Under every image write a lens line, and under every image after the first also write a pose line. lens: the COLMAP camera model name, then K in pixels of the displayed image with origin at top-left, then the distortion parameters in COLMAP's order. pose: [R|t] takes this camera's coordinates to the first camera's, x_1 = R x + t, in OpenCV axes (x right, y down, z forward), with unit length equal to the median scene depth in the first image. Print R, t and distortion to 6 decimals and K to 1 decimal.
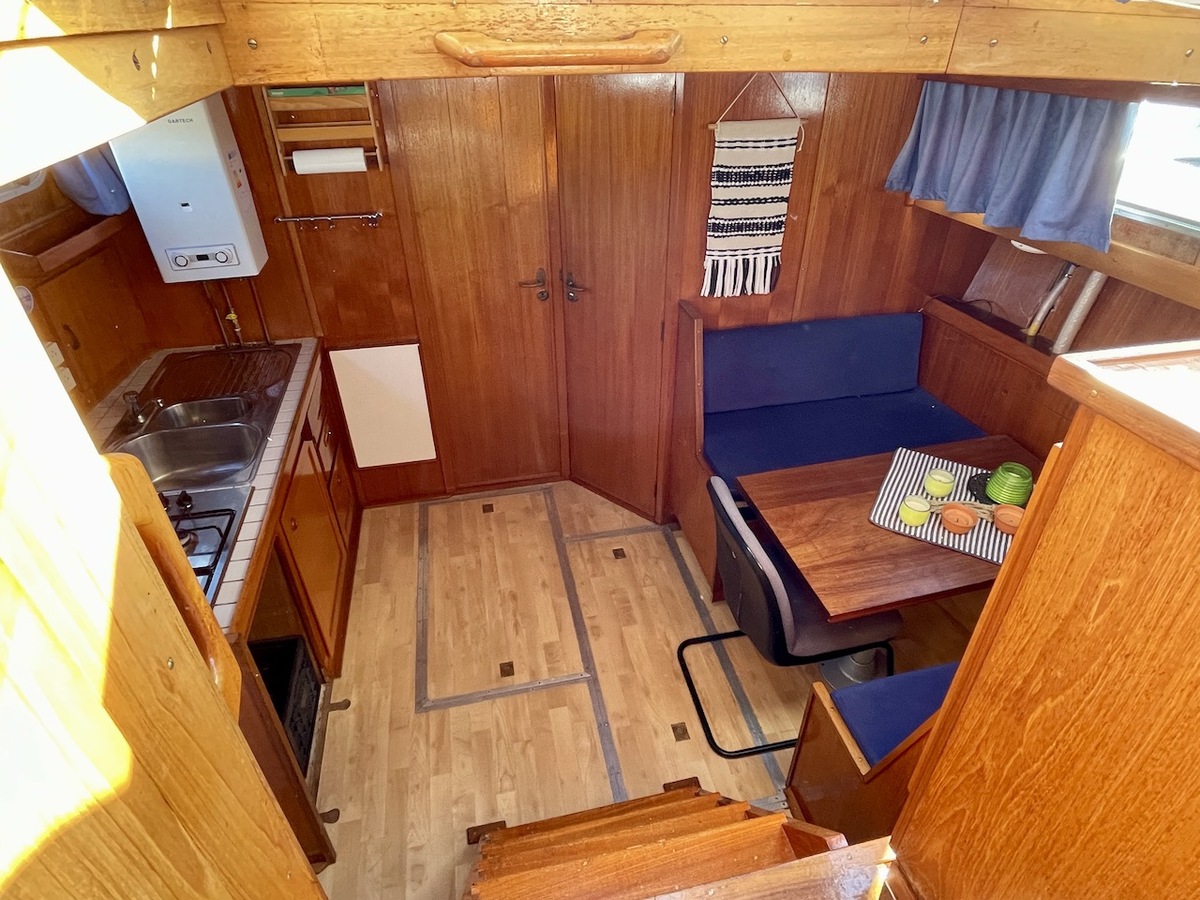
lens RADIAL K [[658.7, 0, 600.0], [0, 658.7, 450.0], [0, 0, 1]] dist [0.000876, -0.018497]
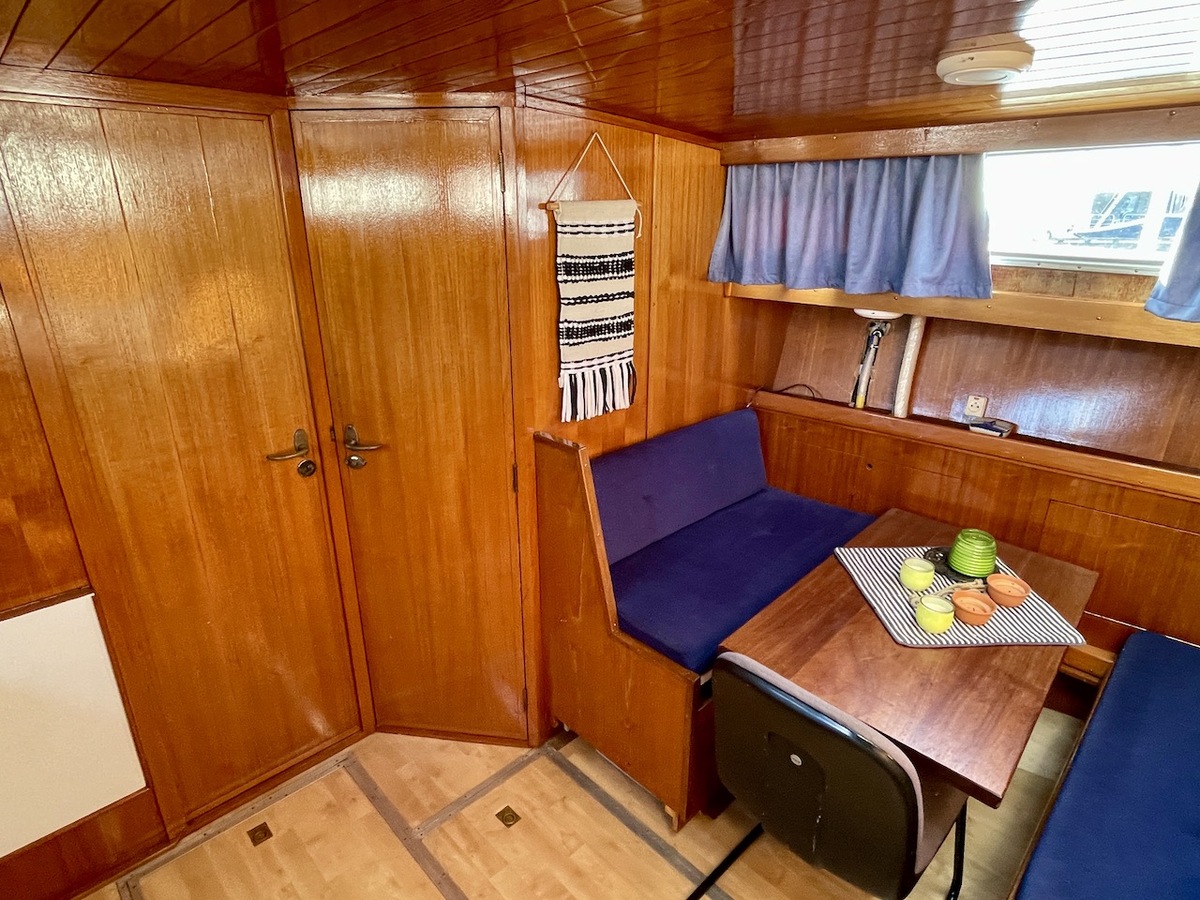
lens RADIAL K [[675.8, 0, 600.0], [0, 675.8, 450.0], [0, 0, 1]] dist [-0.001755, -0.001342]
pose [[0.845245, -0.177054, 0.504195, -0.201045], [0.290136, 0.944389, -0.154759, -0.070421], [-0.448756, 0.277094, 0.849610, 0.325563]]
